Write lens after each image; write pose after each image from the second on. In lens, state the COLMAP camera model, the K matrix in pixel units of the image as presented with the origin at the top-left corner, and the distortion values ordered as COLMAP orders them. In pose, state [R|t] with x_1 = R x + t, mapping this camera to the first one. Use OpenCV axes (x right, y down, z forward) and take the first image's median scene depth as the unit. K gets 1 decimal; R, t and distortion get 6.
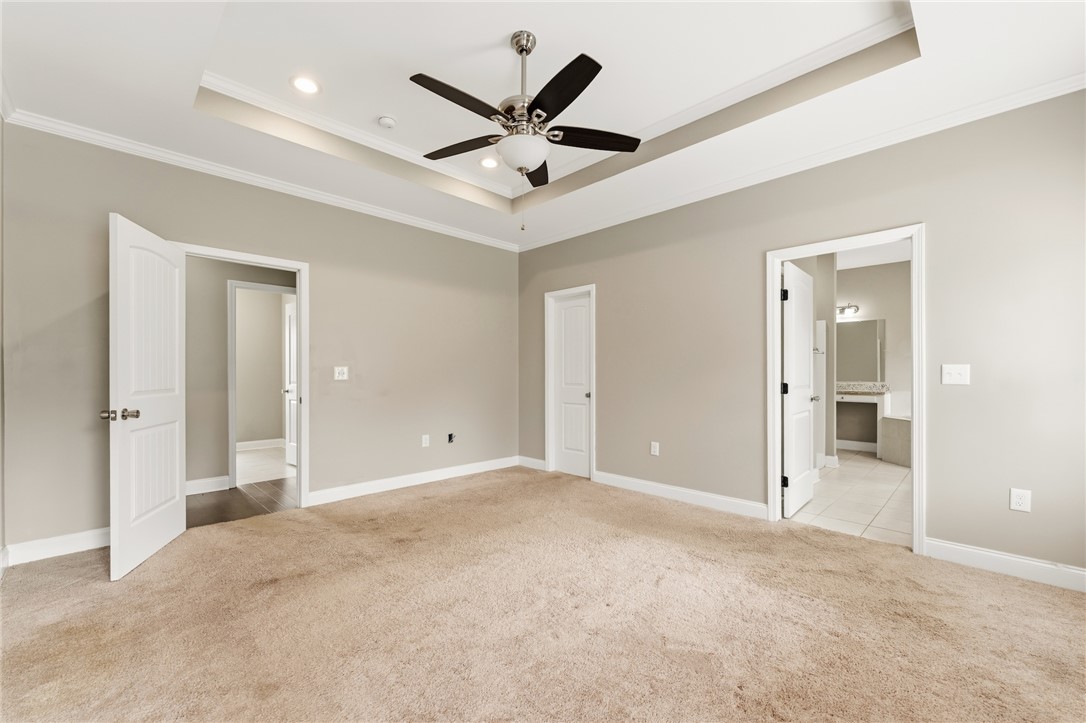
lens RADIAL K [[440.1, 0, 542.9], [0, 440.1, 379.1], [0, 0, 1]] dist [0.000283, -0.000009]
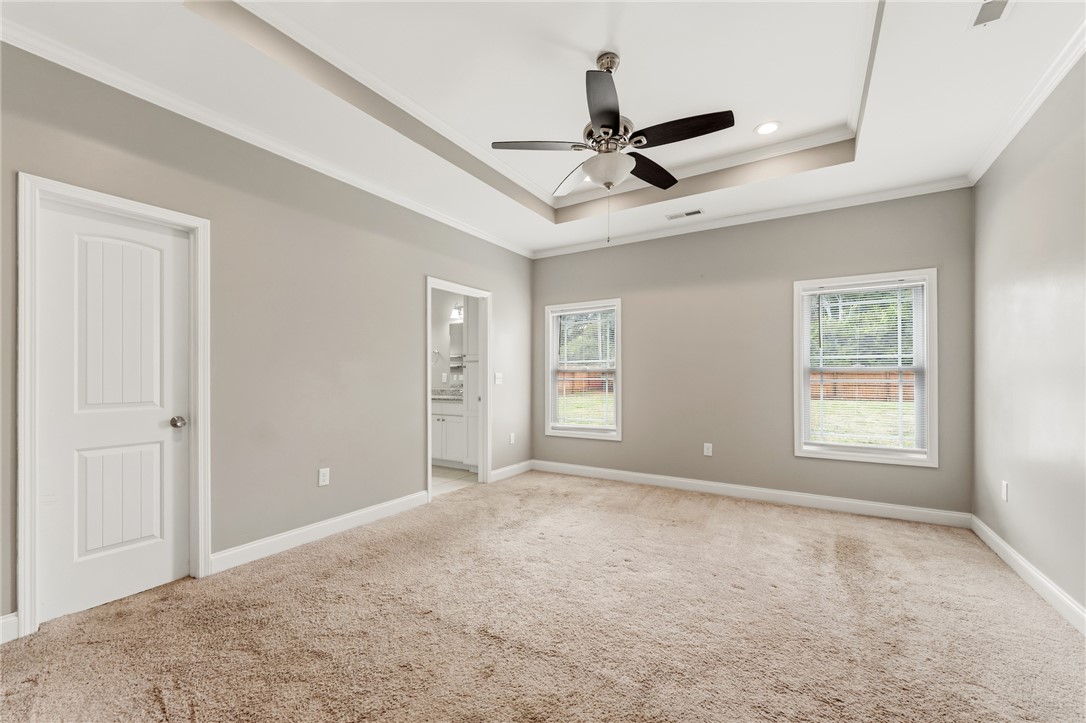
lens RADIAL K [[437.1, 0, 542.7], [0, 437.1, 374.6], [0, 0, 1]] dist [0.000182, 0.000063]
pose [[-0.239051, 0.007760, 0.970976, -0.586413], [0.016840, 0.999851, -0.003845, -0.012676], [-0.970861, 0.015432, -0.239146, 0.808716]]
